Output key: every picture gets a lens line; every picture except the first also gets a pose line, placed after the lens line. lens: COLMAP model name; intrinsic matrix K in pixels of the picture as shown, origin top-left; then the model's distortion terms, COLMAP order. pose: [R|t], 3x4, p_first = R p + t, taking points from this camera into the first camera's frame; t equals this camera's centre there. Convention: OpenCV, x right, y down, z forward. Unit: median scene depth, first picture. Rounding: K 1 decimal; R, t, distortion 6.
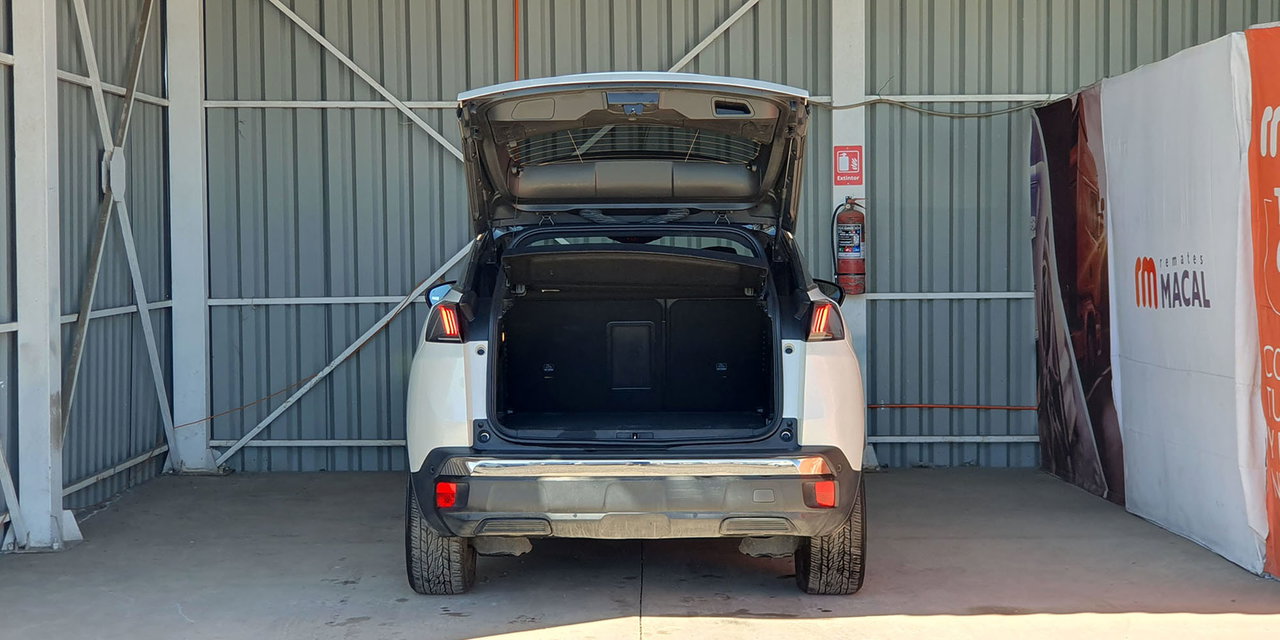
lens RADIAL K [[2052.5, 0, 632.6], [0, 2052.5, 288.0], [0, 0, 1]] dist [0.018250, 0.000000]
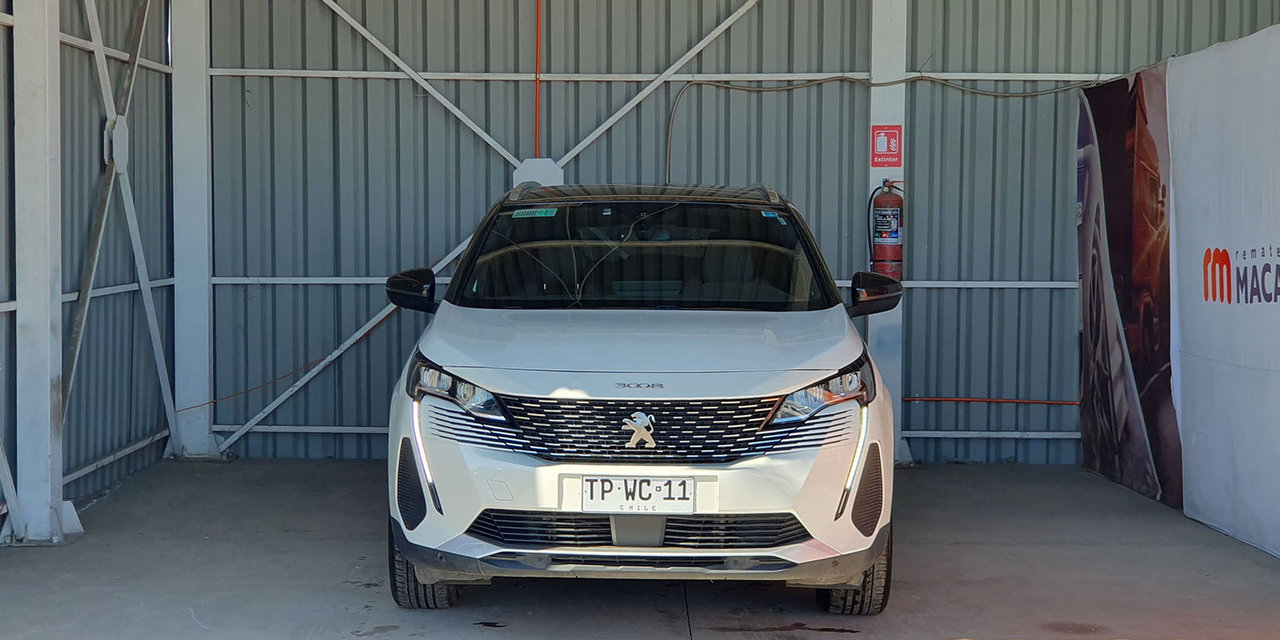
lens RADIAL K [[2052.5, 0, 617.4], [0, 2052.5, 335.4], [0, 0, 1]] dist [0.018250, 0.000000]
pose [[0.999904, 0.013873, 0.000255, -0.018649], [-0.013874, 0.999346, 0.033403, -0.002071], [0.000208, -0.033404, 0.999442, 0.046812]]
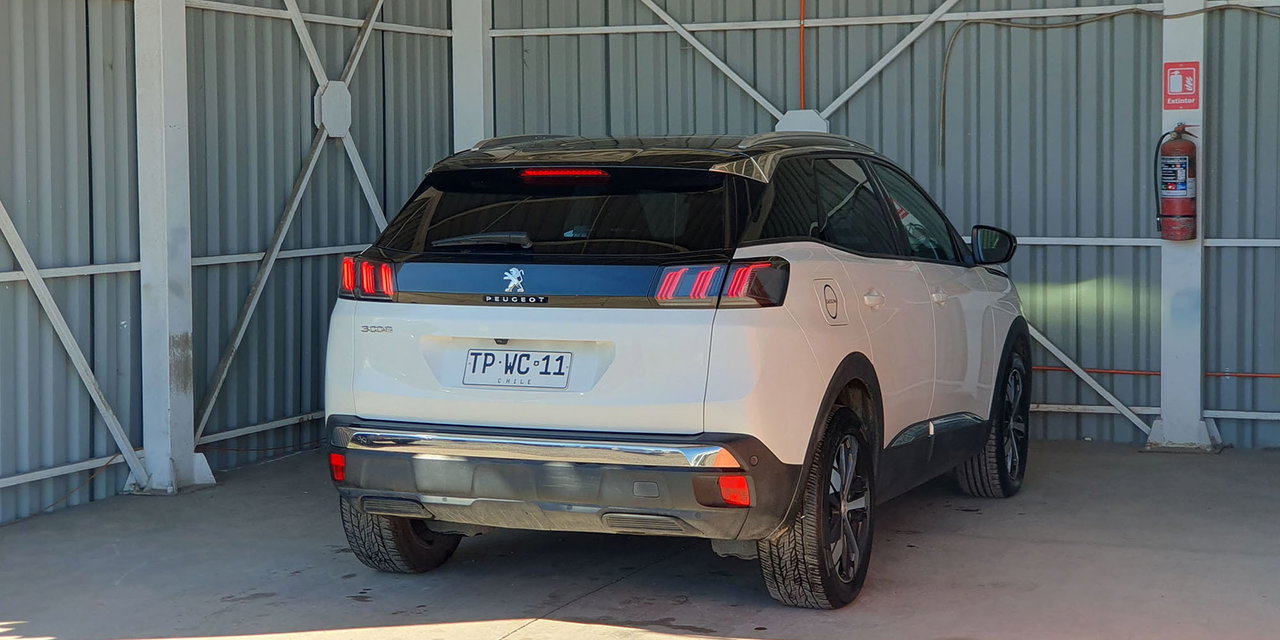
lens RADIAL K [[2052.5, 0, 569.1], [0, 2052.5, 375.0], [0, 0, 1]] dist [0.018250, 0.000000]
pose [[0.919619, 0.038011, -0.390968, 0.209245], [-0.007004, 0.996736, 0.080431, -0.007824], [0.392749, -0.071227, 0.916883, 0.124818]]
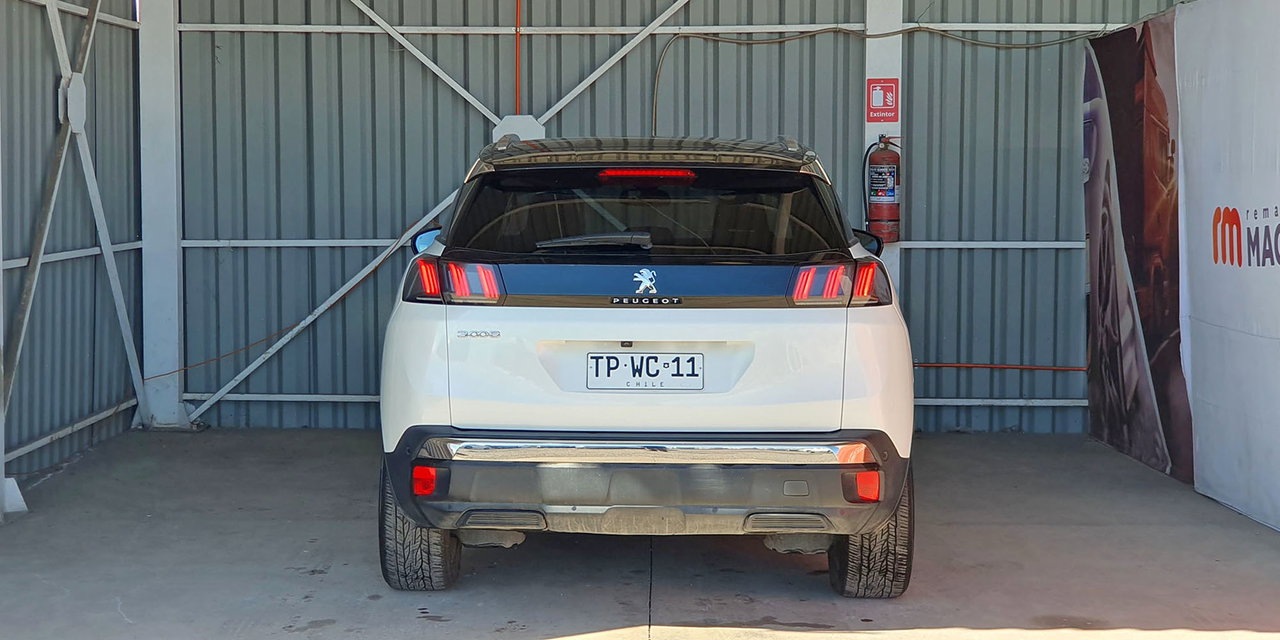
lens RADIAL K [[2052.5, 0, 585.5], [0, 2052.5, 281.2], [0, 0, 1]] dist [0.018250, 0.000000]
pose [[0.999571, 0.010826, -0.027219, -0.000643], [-0.010041, 0.999533, 0.028849, -0.004640], [0.027519, -0.028563, 0.999213, 0.087178]]
